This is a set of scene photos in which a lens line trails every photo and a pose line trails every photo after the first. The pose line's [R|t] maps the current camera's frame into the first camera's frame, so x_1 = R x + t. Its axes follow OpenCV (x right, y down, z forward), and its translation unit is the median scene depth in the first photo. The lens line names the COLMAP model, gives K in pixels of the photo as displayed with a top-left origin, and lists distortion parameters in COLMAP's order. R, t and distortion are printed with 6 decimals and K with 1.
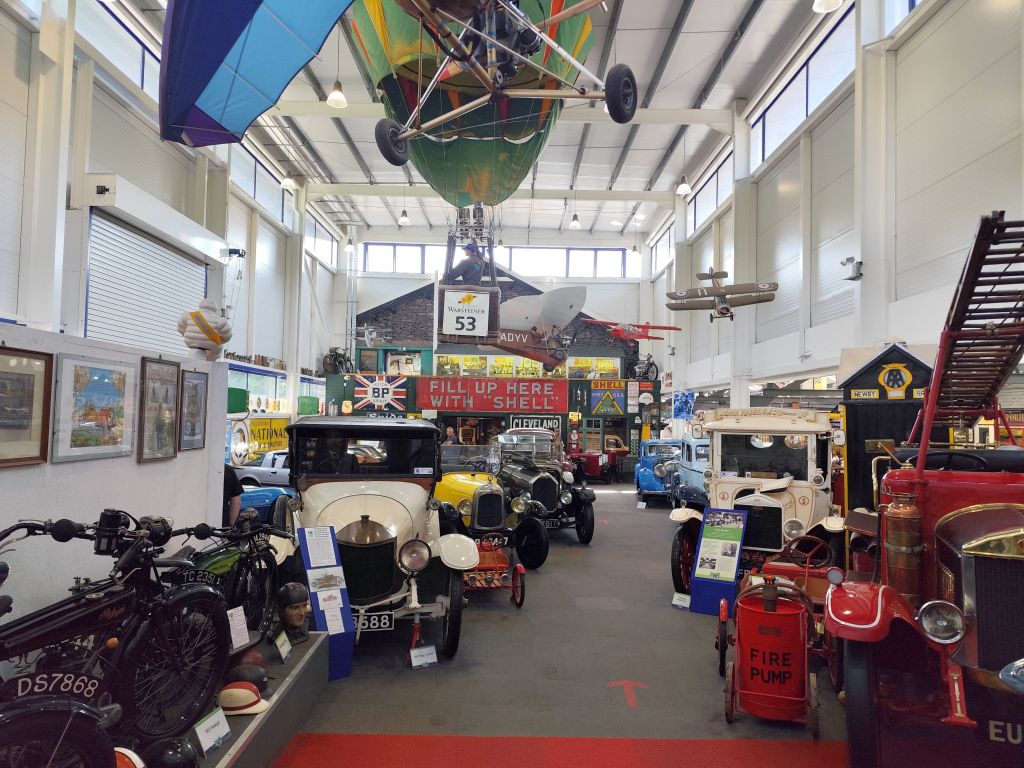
lens RADIAL K [[713.7, 0, 512.0], [0, 713.7, 384.0], [0, 0, 1]] dist [-0.000282, -0.005984]
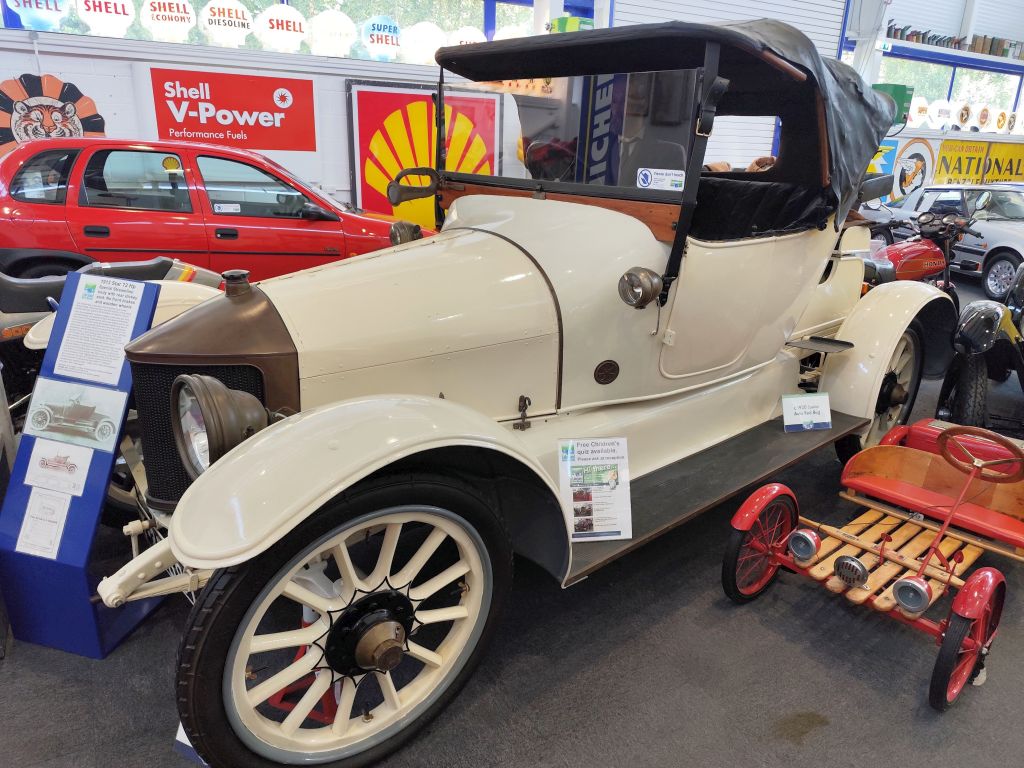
lens RADIAL K [[713.7, 0, 512.0], [0, 713.7, 384.0], [0, 0, 1]] dist [-0.000282, -0.005984]
pose [[0.490500, 0.277513, -0.826073, 0.036966], [0.016298, 0.944852, 0.327093, 0.029616], [0.871289, -0.173902, 0.458926, 0.224901]]
